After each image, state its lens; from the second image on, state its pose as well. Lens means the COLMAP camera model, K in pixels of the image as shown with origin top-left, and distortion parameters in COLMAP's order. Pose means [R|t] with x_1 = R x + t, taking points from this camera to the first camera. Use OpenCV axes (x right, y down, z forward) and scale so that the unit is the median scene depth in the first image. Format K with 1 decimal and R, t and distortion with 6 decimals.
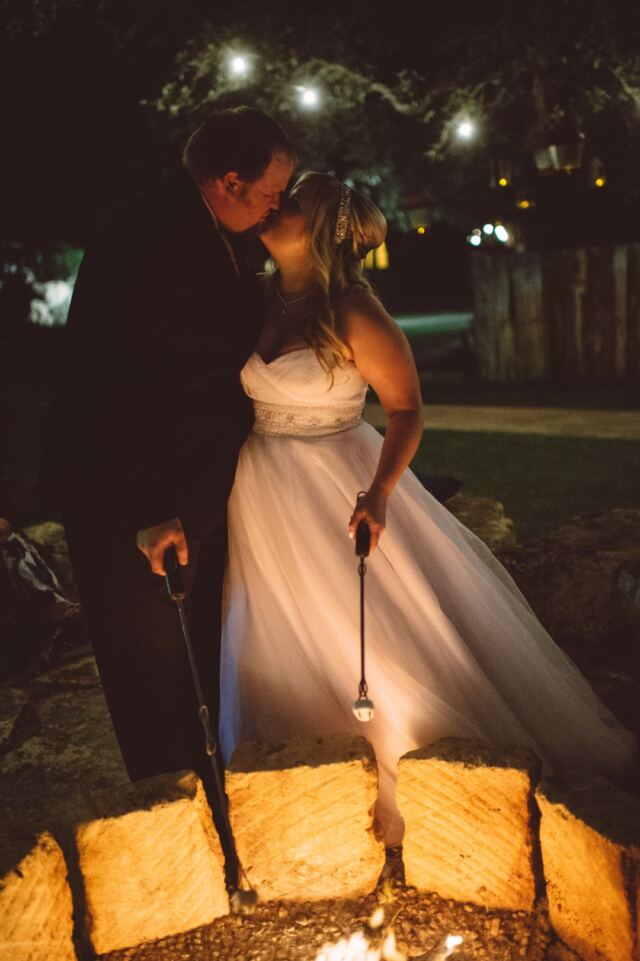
lens RADIAL K [[1039.3, 0, 320.0], [0, 1039.3, 480.5], [0, 0, 1]] dist [-0.087705, 0.076096]
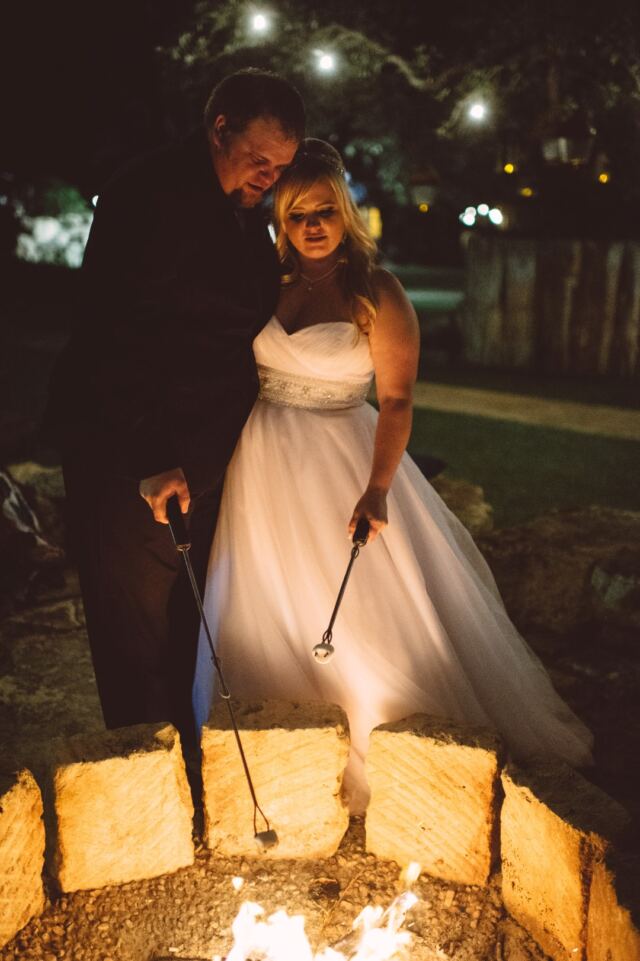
lens RADIAL K [[1039.3, 0, 320.0], [0, 1039.3, 480.5], [0, 0, 1]] dist [-0.087705, 0.076096]
pose [[0.994743, 0.096866, 0.033205, -0.032816], [-0.097941, 0.994663, 0.032443, -0.006287], [-0.029885, -0.035525, 0.998922, -0.019873]]
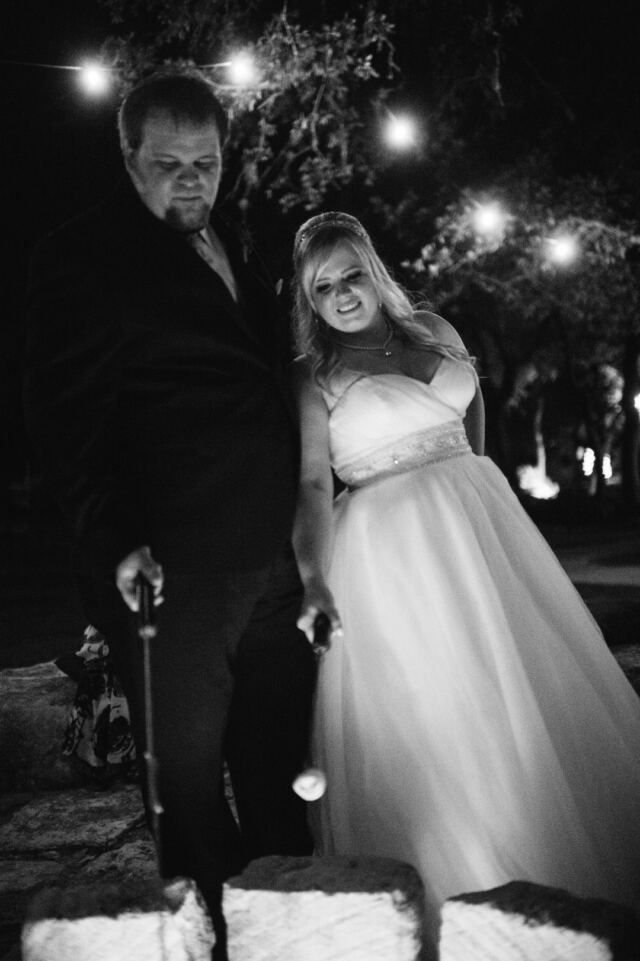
lens RADIAL K [[958.4, 0, 320.0], [0, 958.4, 480.5], [0, 0, 1]] dist [-0.098763, 0.102966]
pose [[0.948374, 0.006826, -0.317081, 0.197717], [-0.064260, 0.983167, -0.171036, 0.094358], [0.310576, 0.182581, 0.932848, 0.286676]]
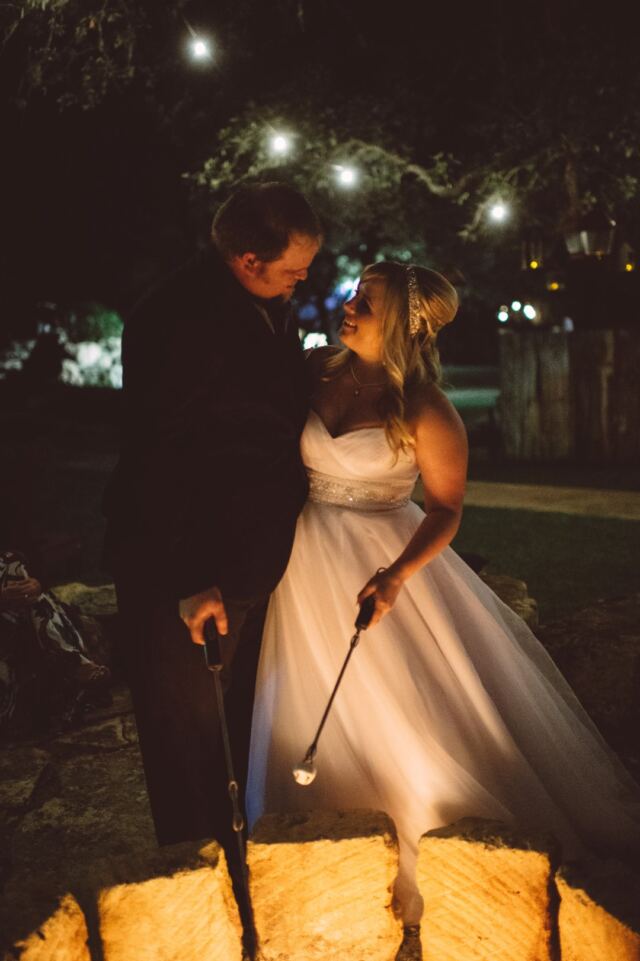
lens RADIAL K [[1039.3, 0, 320.0], [0, 1039.3, 480.5], [0, 0, 1]] dist [-0.087705, 0.076096]
pose [[0.999043, 0.038230, -0.021266, -0.012633], [-0.039540, 0.997099, -0.065038, -0.007329], [0.018718, 0.065817, 0.997656, -0.024503]]
